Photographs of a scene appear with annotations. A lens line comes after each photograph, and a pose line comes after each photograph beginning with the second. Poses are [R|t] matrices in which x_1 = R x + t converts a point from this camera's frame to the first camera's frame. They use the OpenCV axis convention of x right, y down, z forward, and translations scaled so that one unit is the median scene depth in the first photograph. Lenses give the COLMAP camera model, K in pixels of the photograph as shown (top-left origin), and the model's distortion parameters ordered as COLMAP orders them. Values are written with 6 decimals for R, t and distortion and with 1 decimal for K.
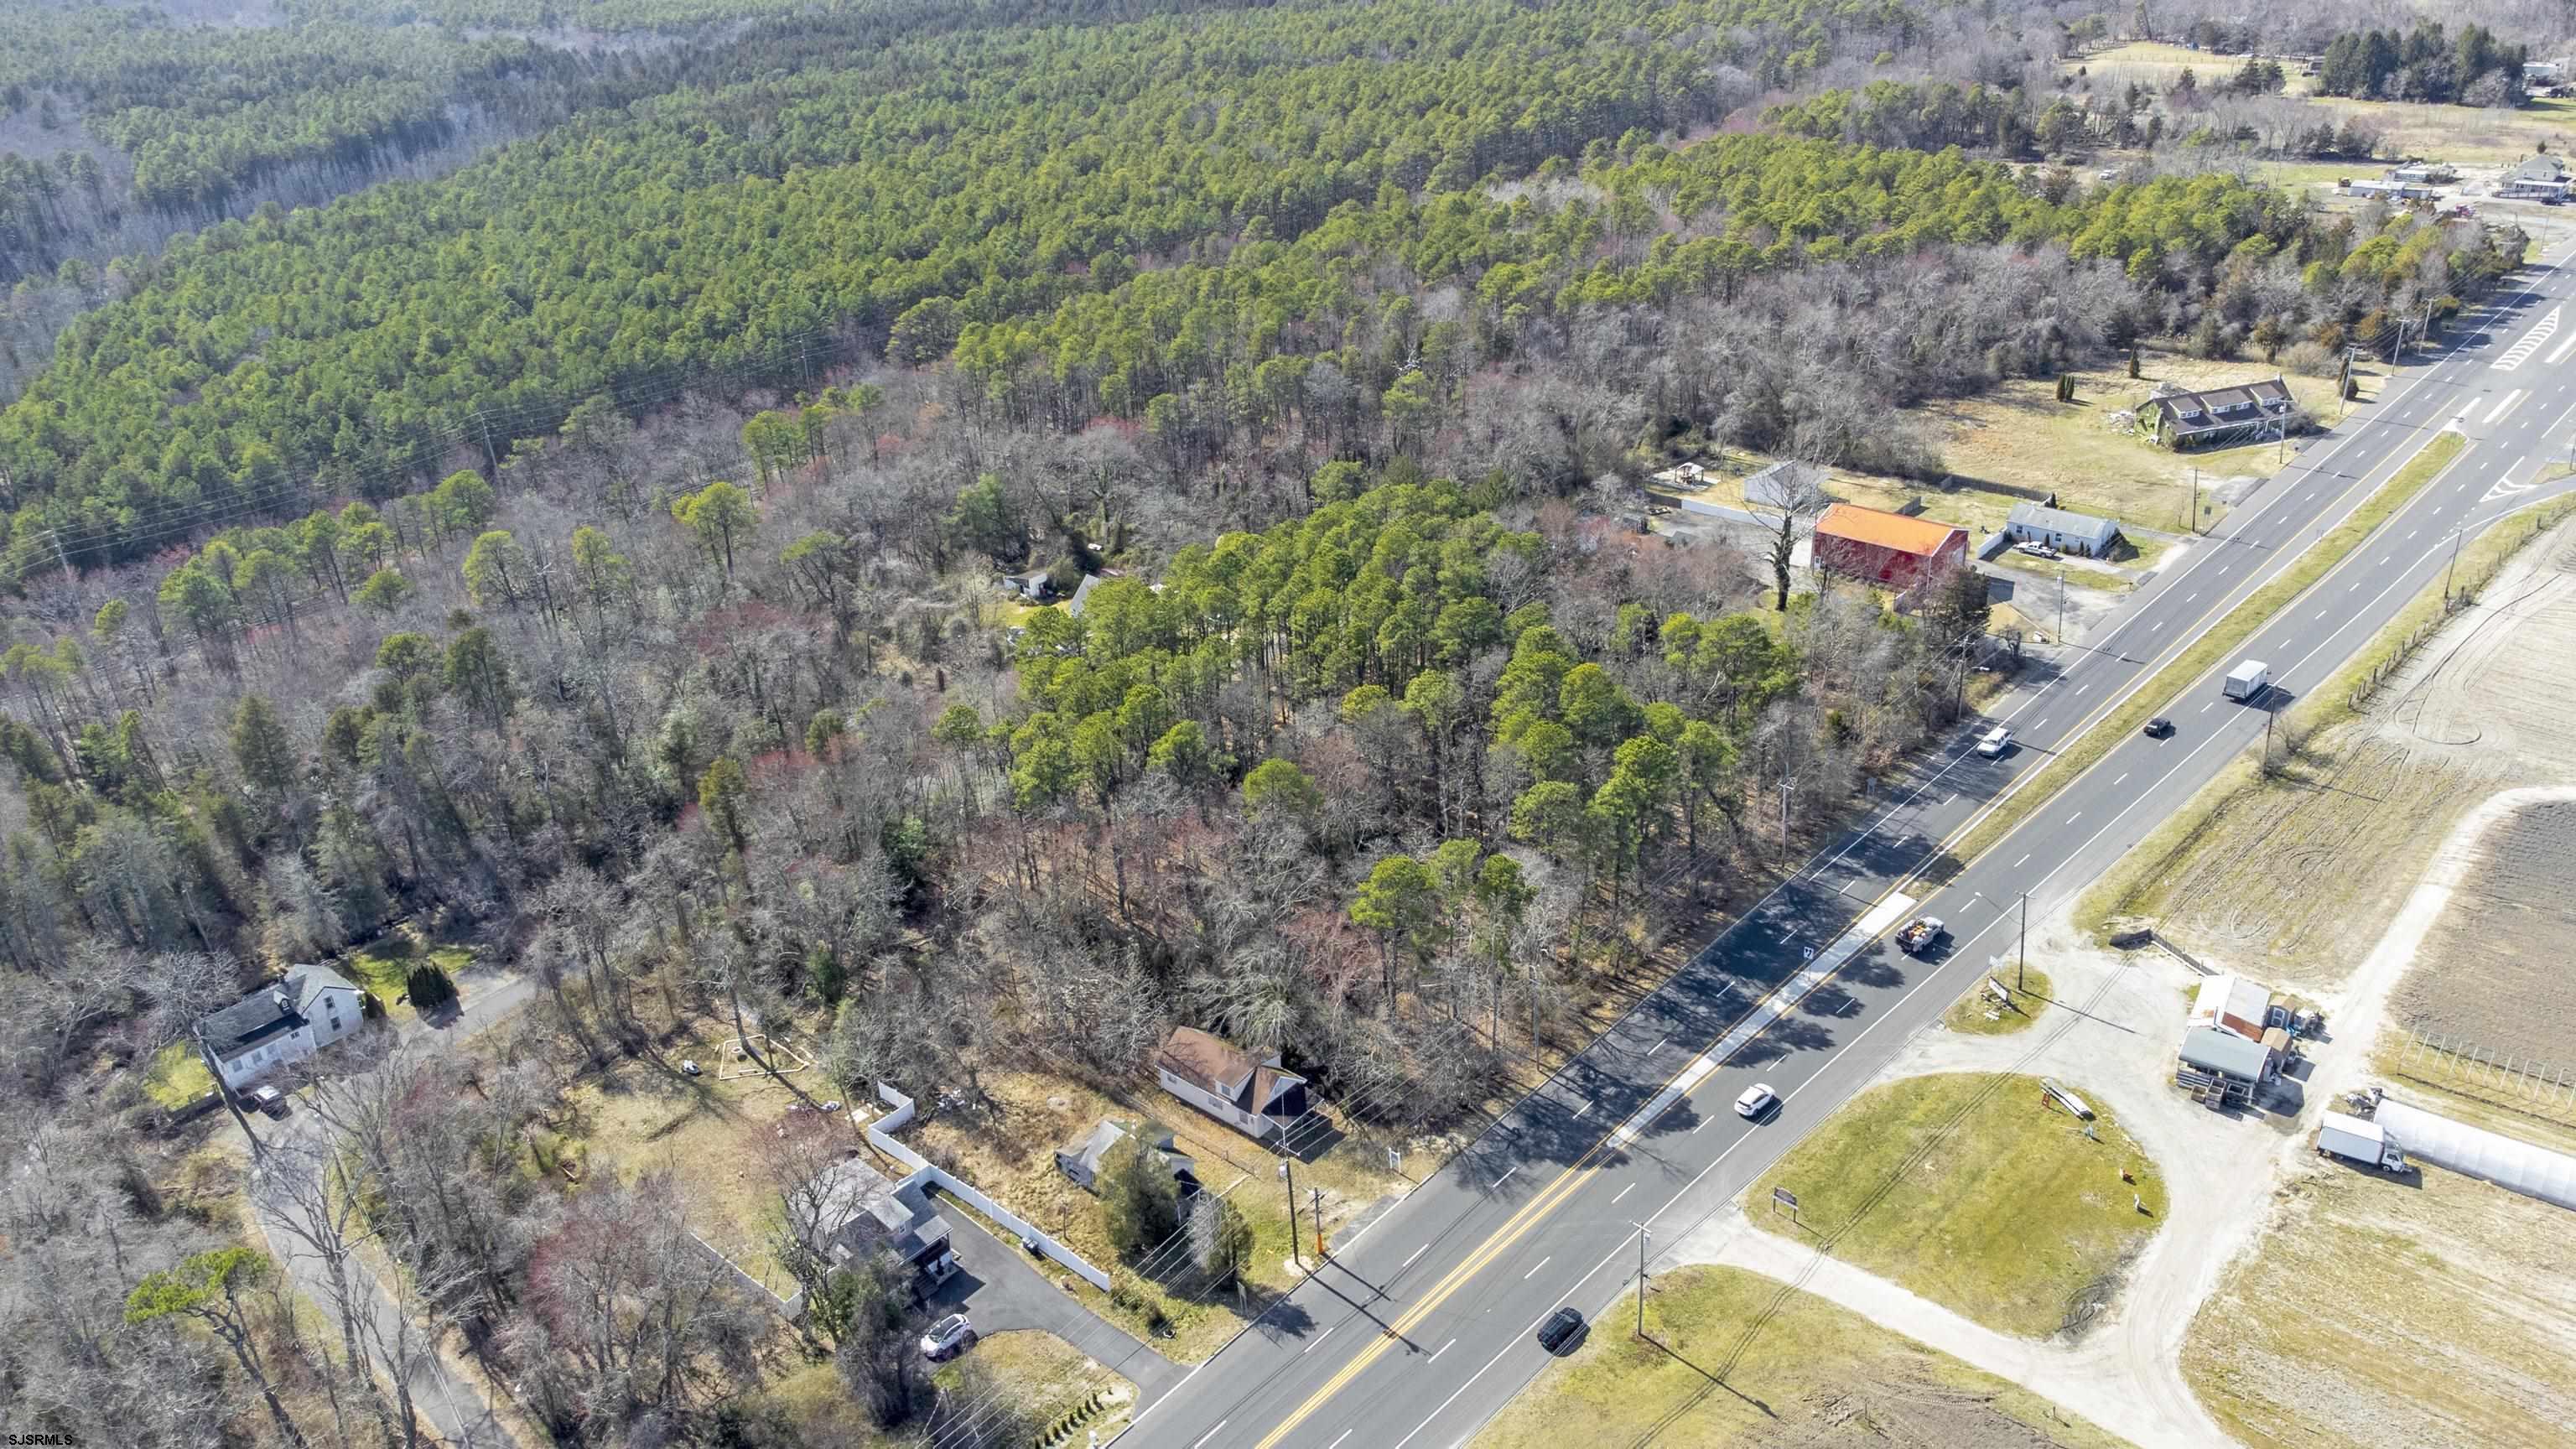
lens RADIAL K [[1901.1, 0, 1281.9], [0, 1901.1, 772.3], [0, 0, 1]] dist [0.030486, 0.048959]
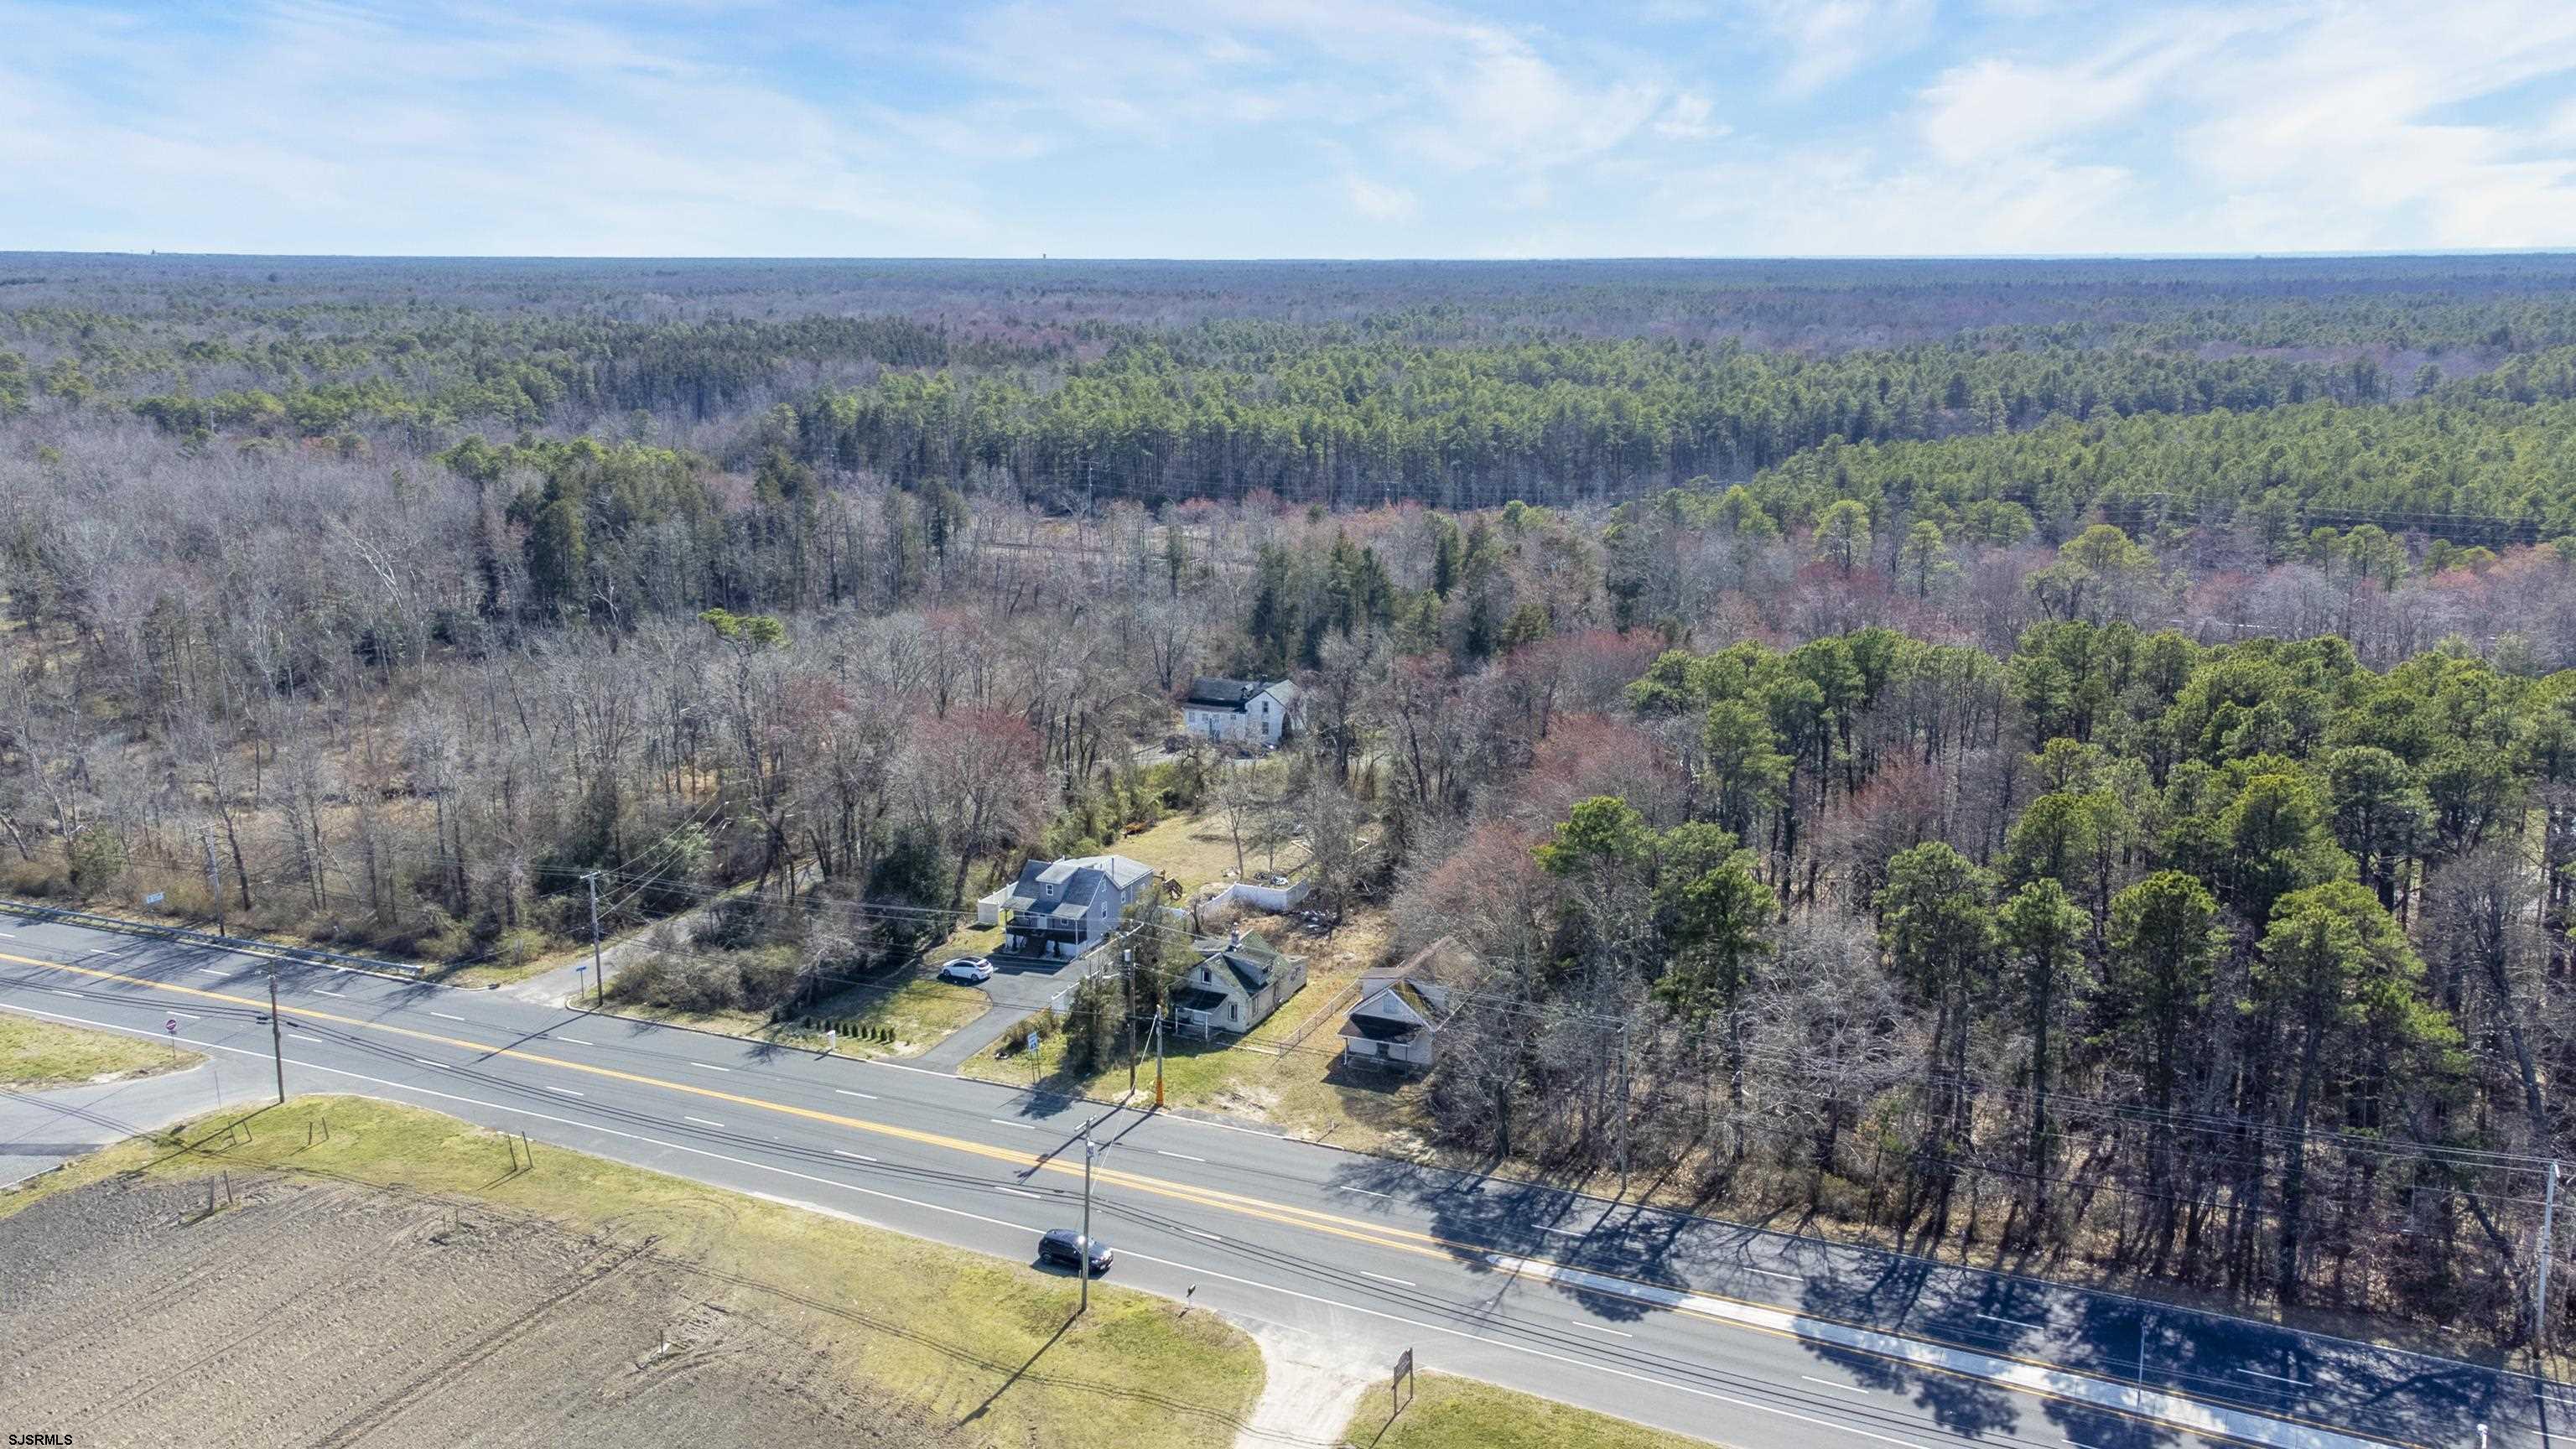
lens RADIAL K [[2067.2, 0, 1280.2], [0, 2067.2, 724.1], [0, 0, 1]] dist [0.027263, 0.036039]
pose [[0.299514, 0.254819, -0.919434, 0.655099], [-0.450461, 0.887272, 0.099163, 0.002681], [0.841056, 0.384468, 0.380537, 0.542474]]
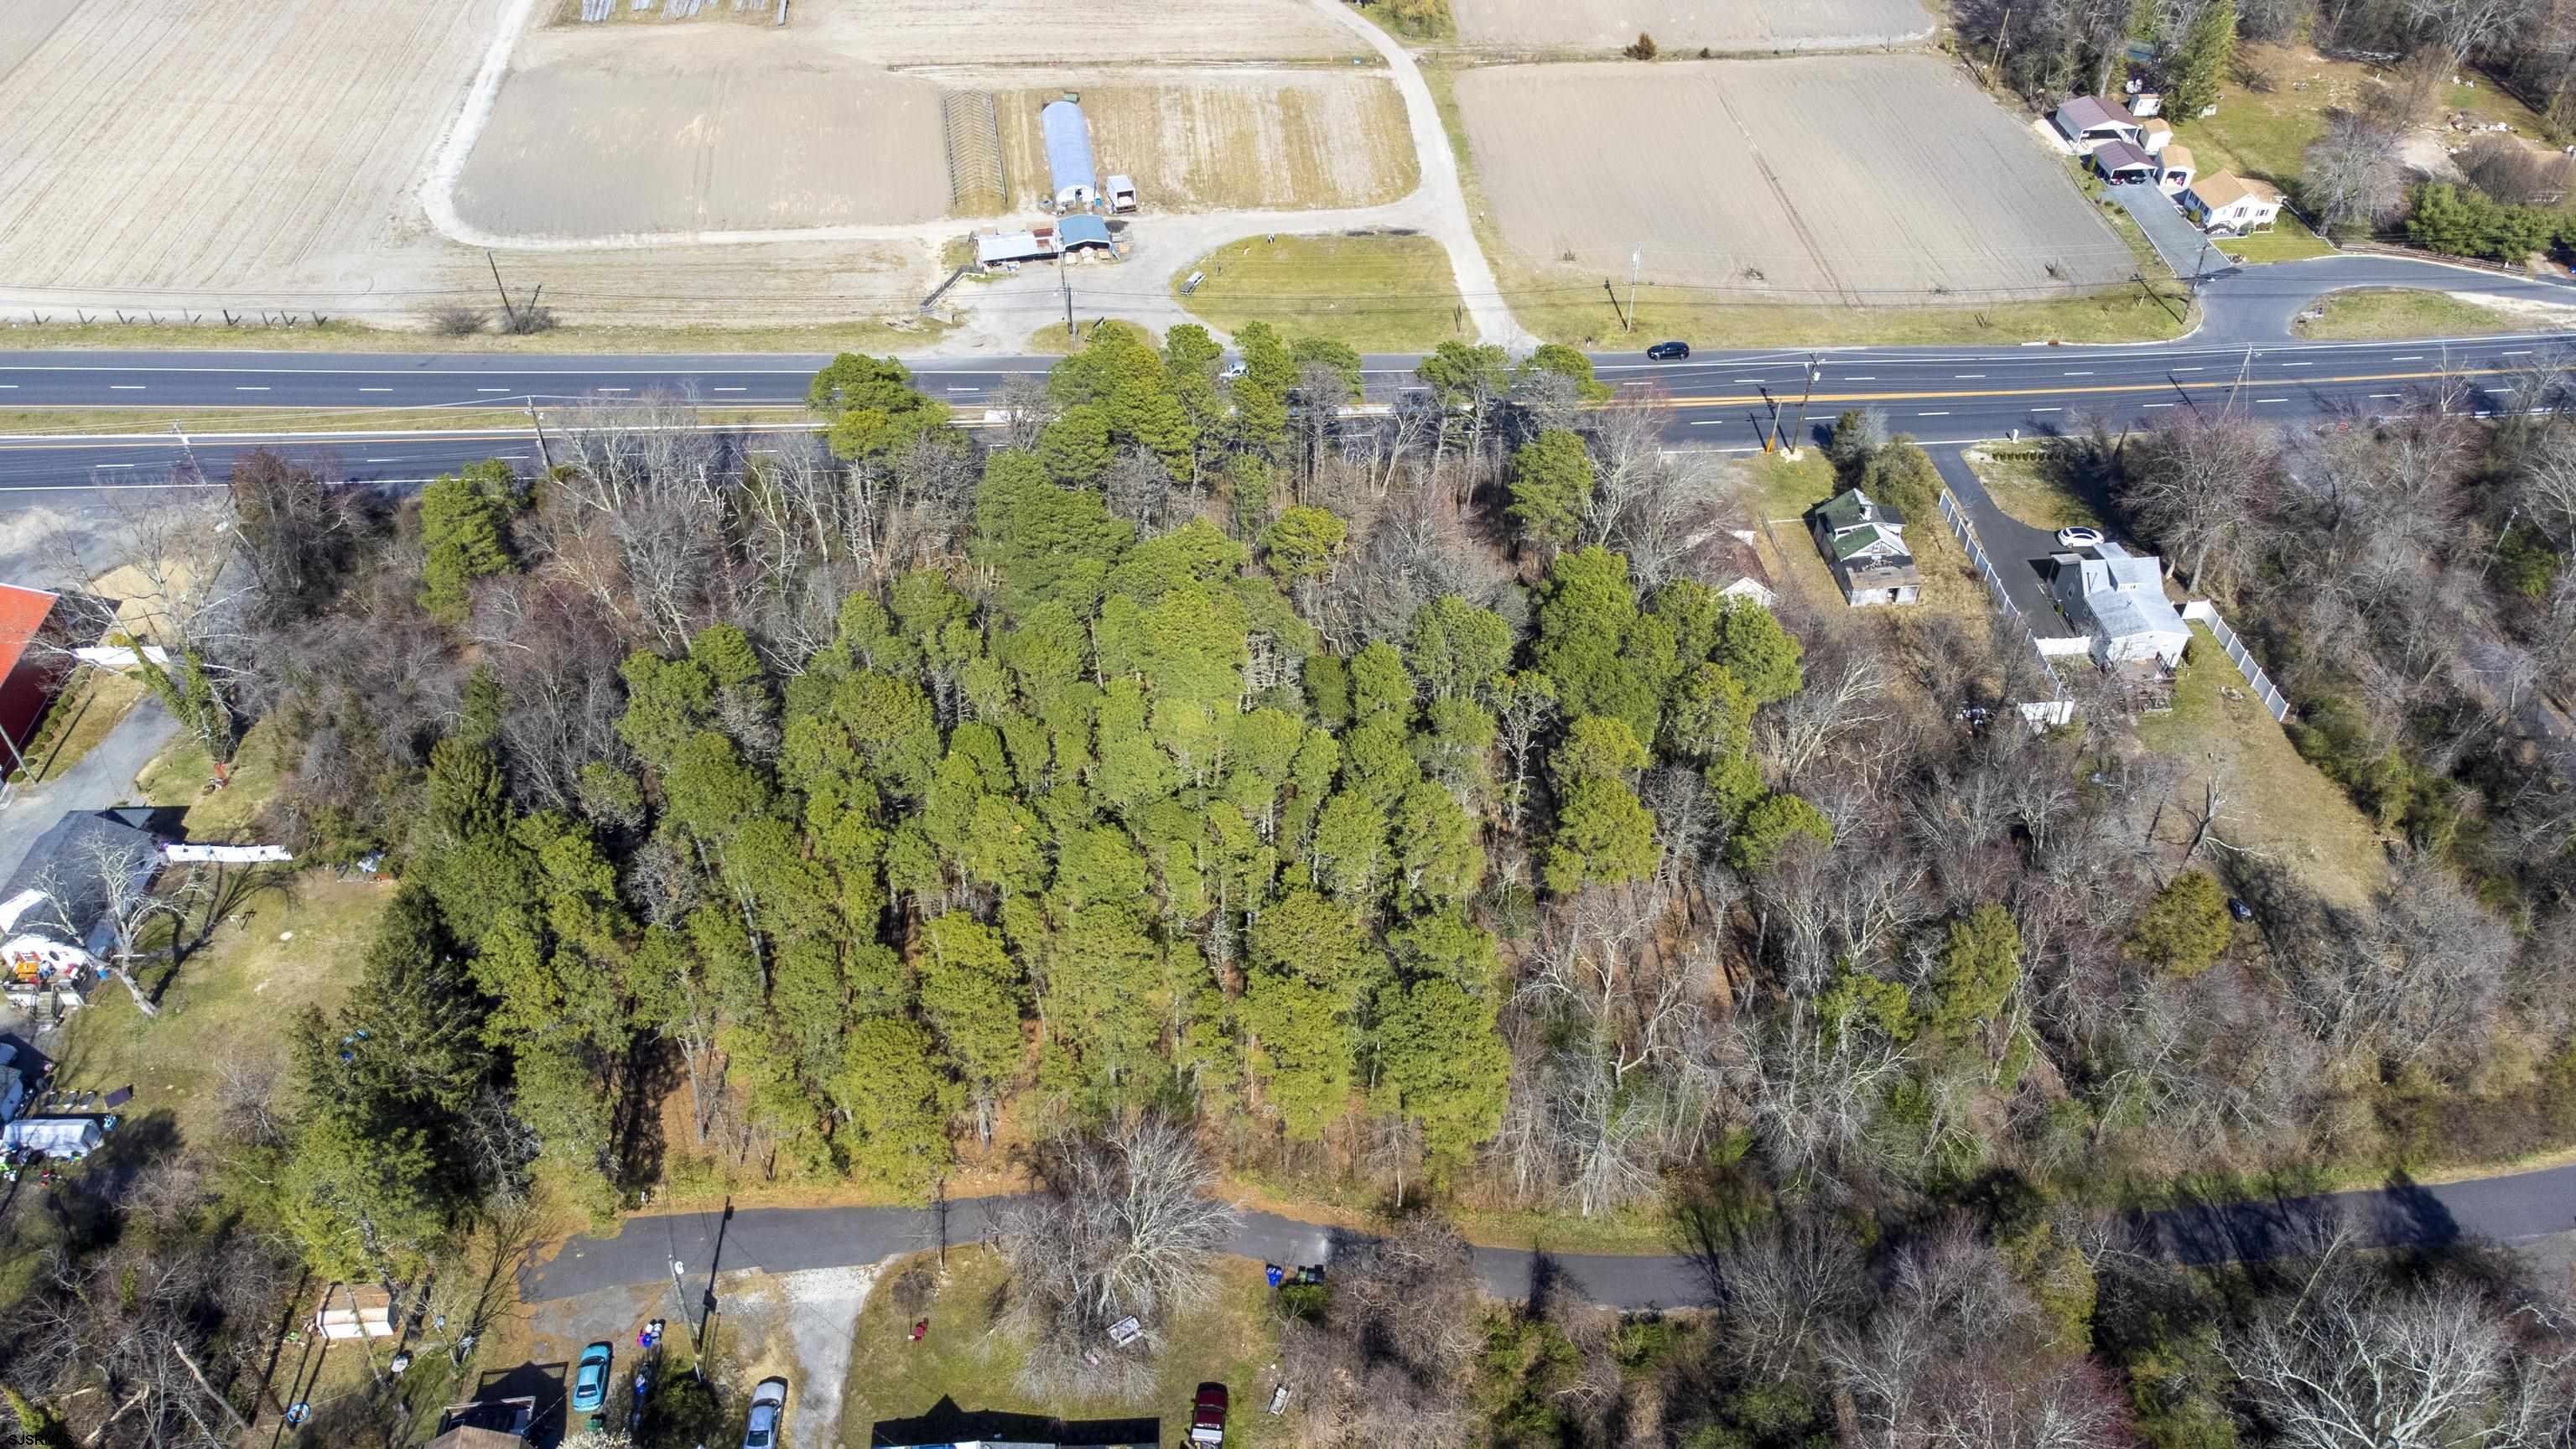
lens RADIAL K [[1901.1, 0, 1277.7], [0, 1901.1, 718.5], [0, 0, 1]] dist [0.030486, 0.048959]
pose [[-0.734800, -0.427098, 0.526931, -0.395566], [0.327223, 0.457267, 0.826941, -0.669502], [-0.594133, 0.780060, -0.196244, 1.306668]]
